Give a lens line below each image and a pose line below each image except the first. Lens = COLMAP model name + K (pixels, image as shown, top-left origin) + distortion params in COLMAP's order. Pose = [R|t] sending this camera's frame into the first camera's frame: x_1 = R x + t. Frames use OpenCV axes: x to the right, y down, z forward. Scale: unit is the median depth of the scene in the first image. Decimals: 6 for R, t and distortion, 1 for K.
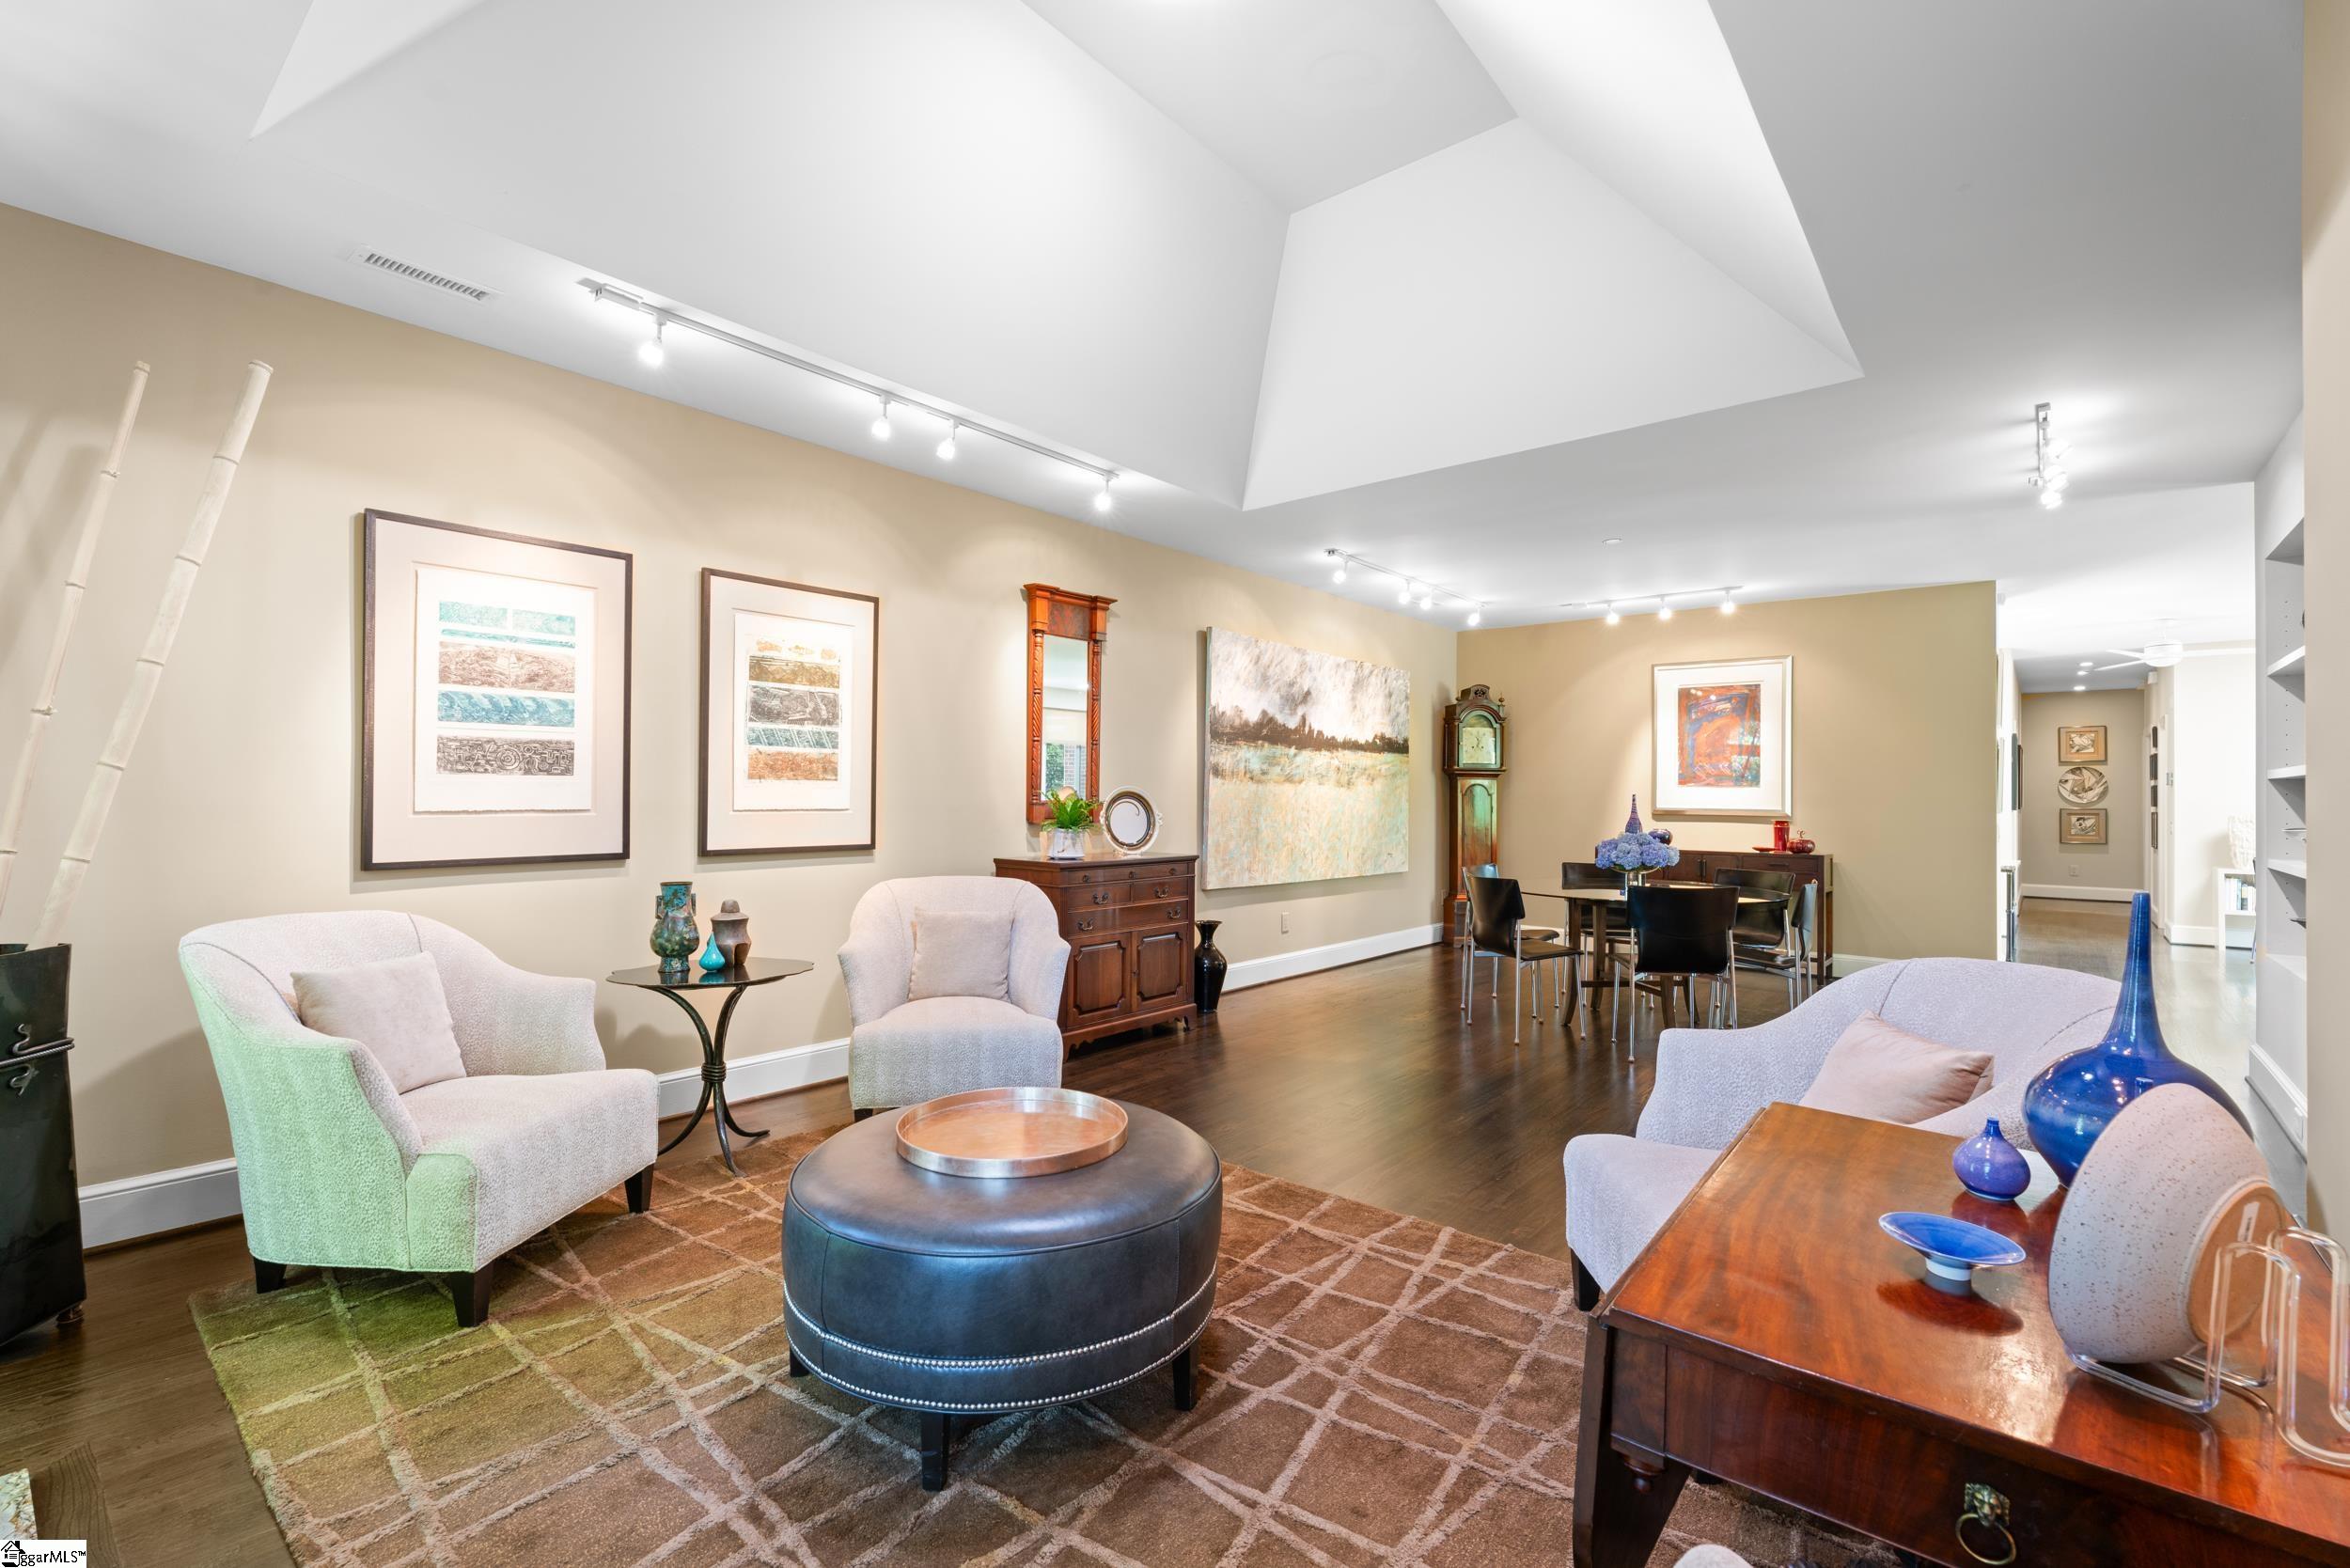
lens RADIAL K [[1040.5, 0, 1168.5], [0, 1040.5, 791.2], [0, 0, 1]] dist [0.002251, -0.000350]
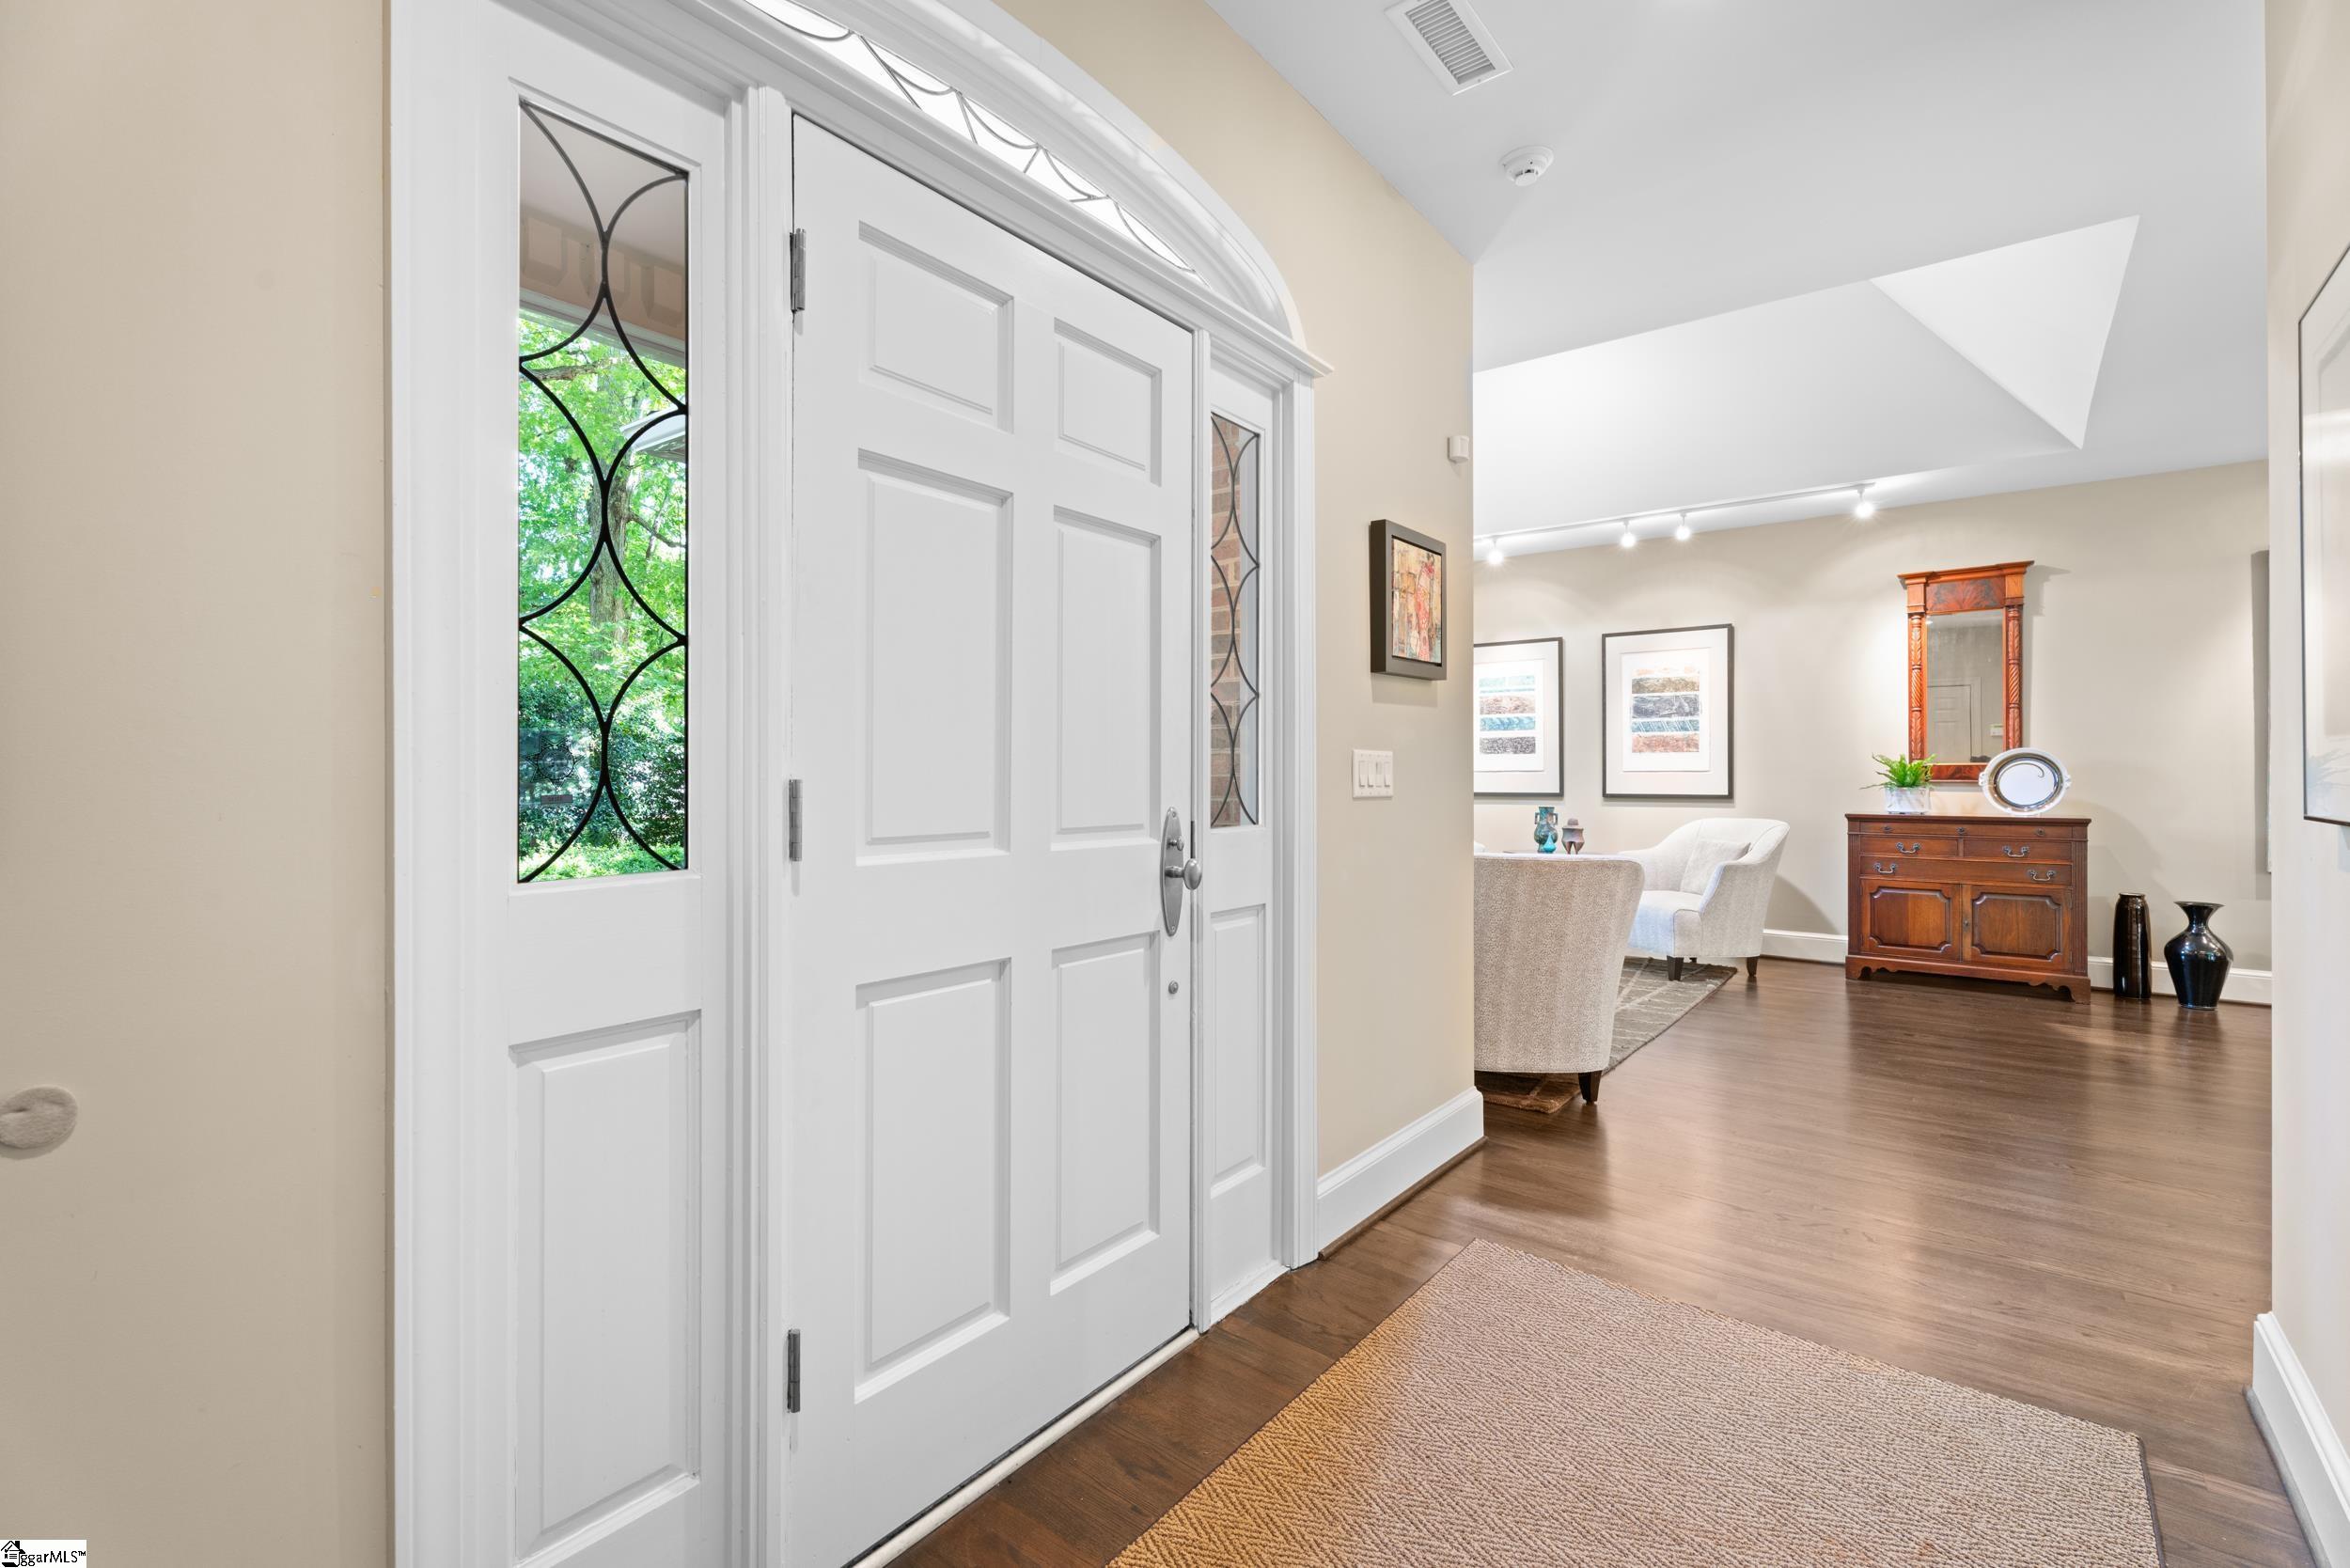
lens RADIAL K [[1040.5, 0, 1169.8], [0, 1040.5, 775.7], [0, 0, 1]] dist [0.002251, -0.000350]
pose [[0.053135, -0.005108, -0.998574, 0.797231], [0.006862, 0.999965, -0.004750, 0.018472], [0.998564, -0.006600, 0.053168, 0.104123]]
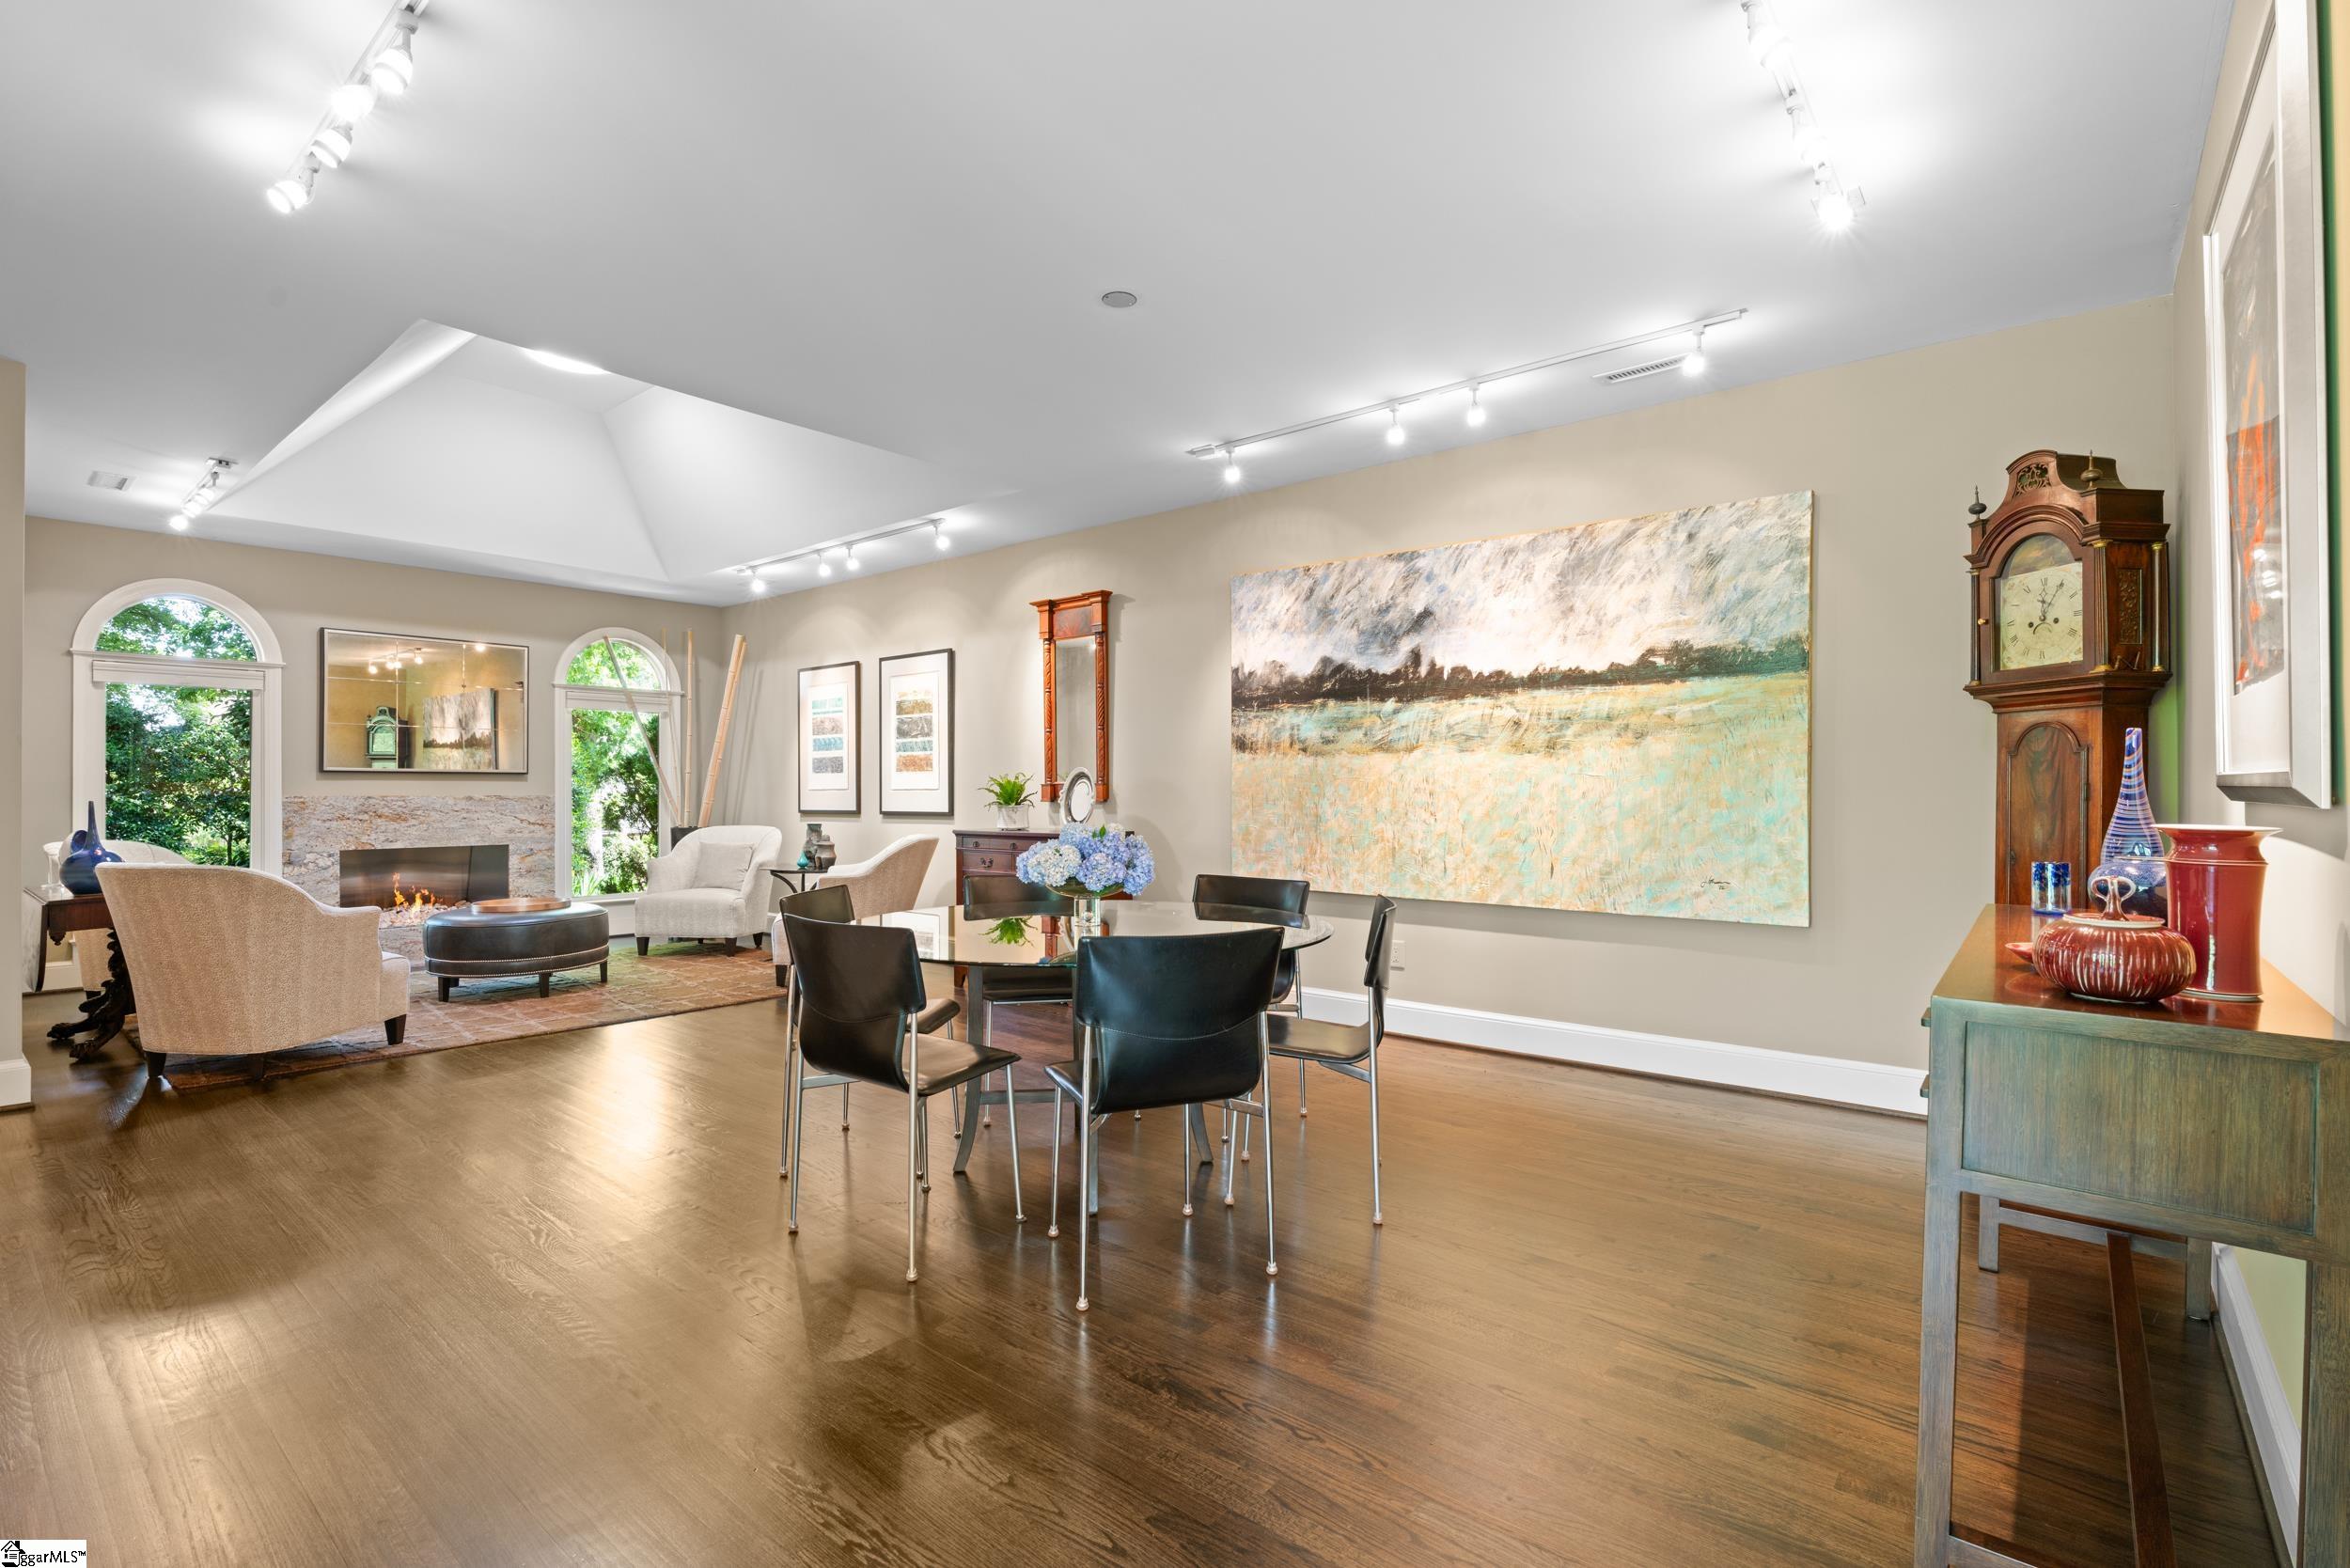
lens RADIAL K [[1070.2, 0, 1177.5], [0, 1070.2, 786.9], [0, 0, 1]] dist [-0.002313, 0.000099]
pose [[0.014674, -0.009967, -0.999843, 0.907408], [0.008448, 0.999916, -0.009844, 0.023141], [0.999857, -0.008302, 0.014757, 0.931067]]
